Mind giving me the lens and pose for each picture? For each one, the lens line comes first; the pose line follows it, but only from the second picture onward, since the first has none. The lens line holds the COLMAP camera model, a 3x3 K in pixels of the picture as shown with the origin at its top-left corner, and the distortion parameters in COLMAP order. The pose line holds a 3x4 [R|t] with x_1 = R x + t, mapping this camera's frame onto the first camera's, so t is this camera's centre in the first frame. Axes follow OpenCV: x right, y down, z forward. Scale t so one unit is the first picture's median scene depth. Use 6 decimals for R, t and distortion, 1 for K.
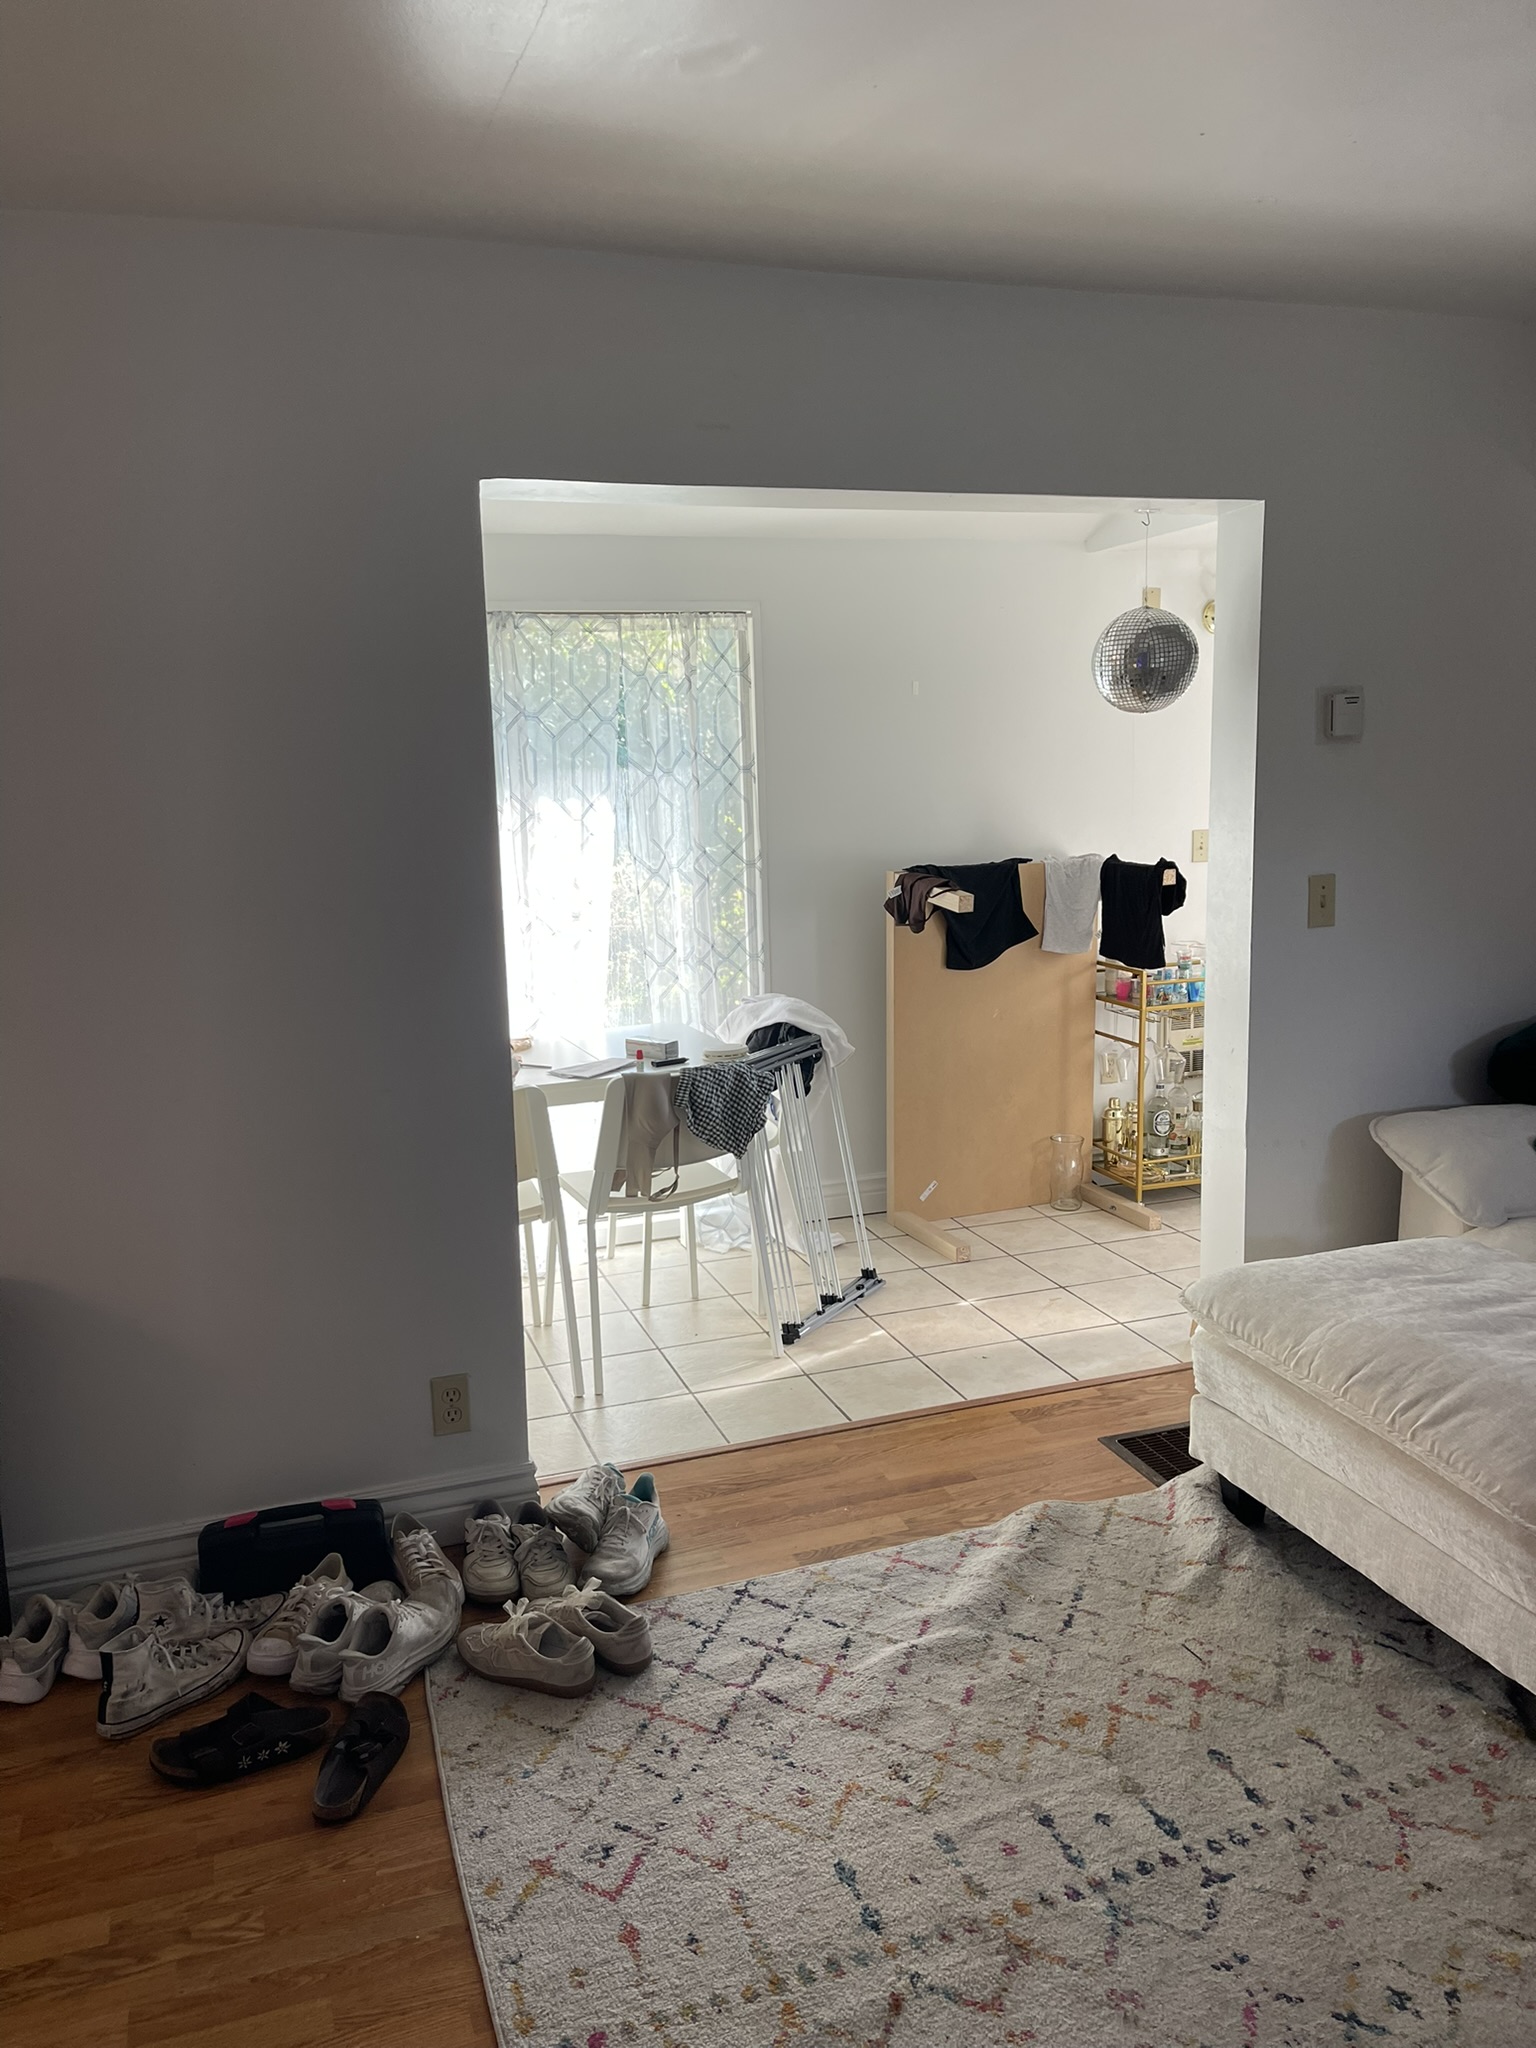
lens RADIAL K [[1524.8, 0, 749.1], [0, 1524.8, 1020.7], [0, 0, 1]] dist [0.052129, -0.082871]
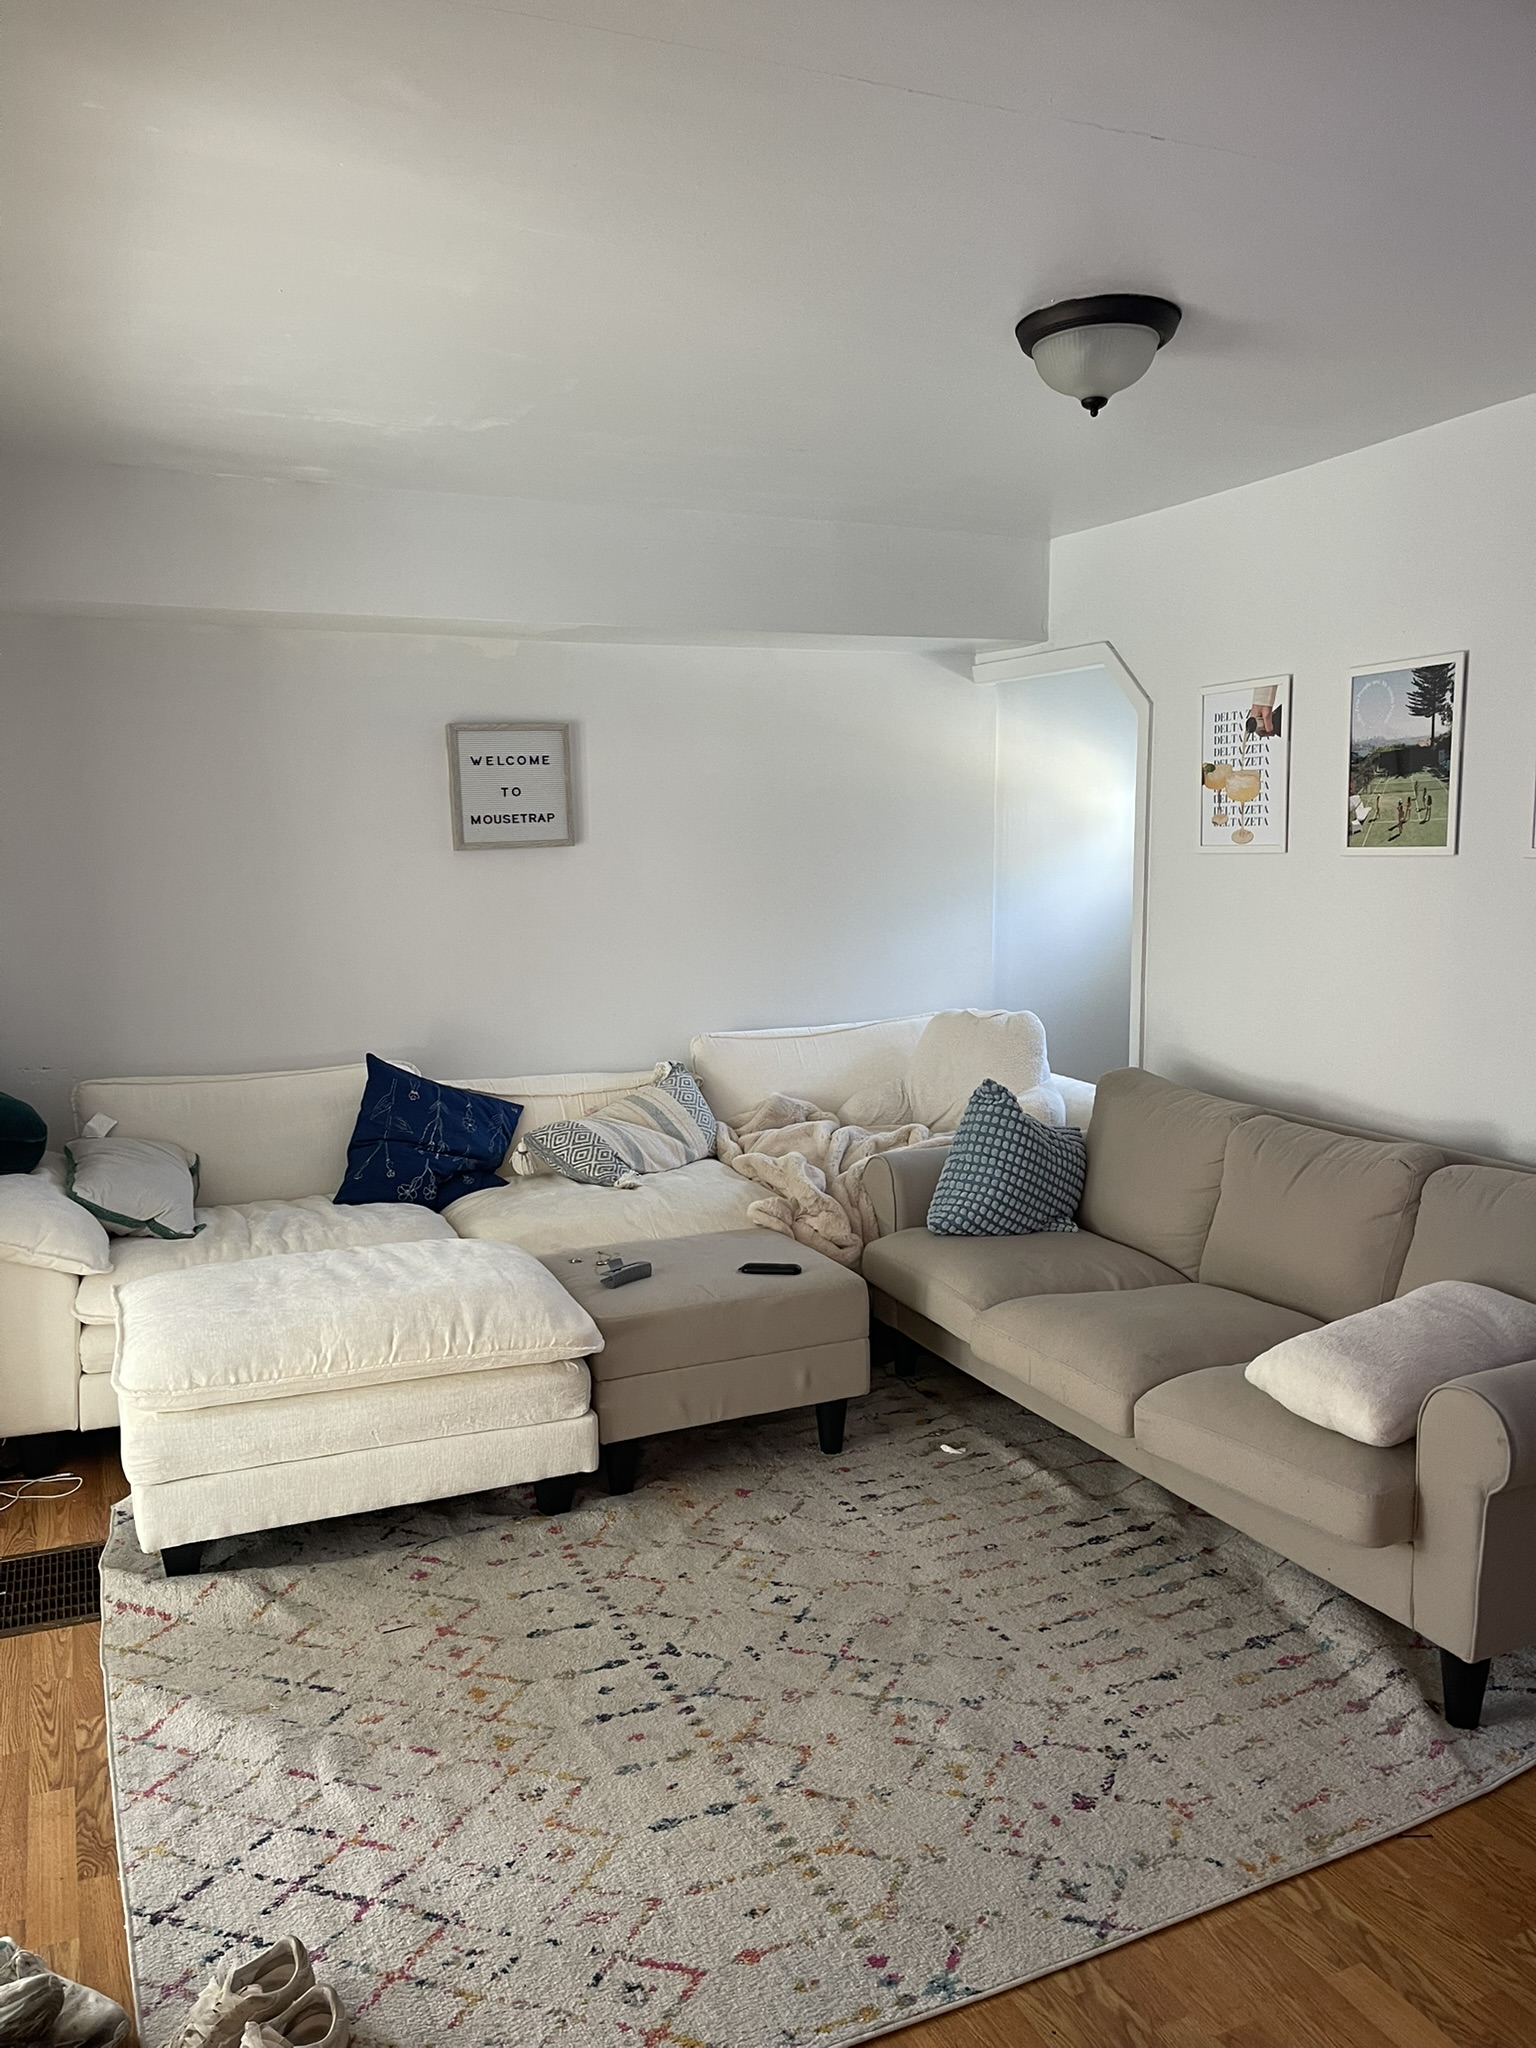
lens RADIAL K [[1524.8, 0, 747.3], [0, 1524.8, 1015.3], [0, 0, 1]] dist [0.052129, -0.082871]
pose [[-0.076625, -0.094774, 0.992545, -0.906160], [0.184128, 0.977006, 0.107505, -0.114645], [-0.979911, 0.190993, -0.057413, 0.819979]]
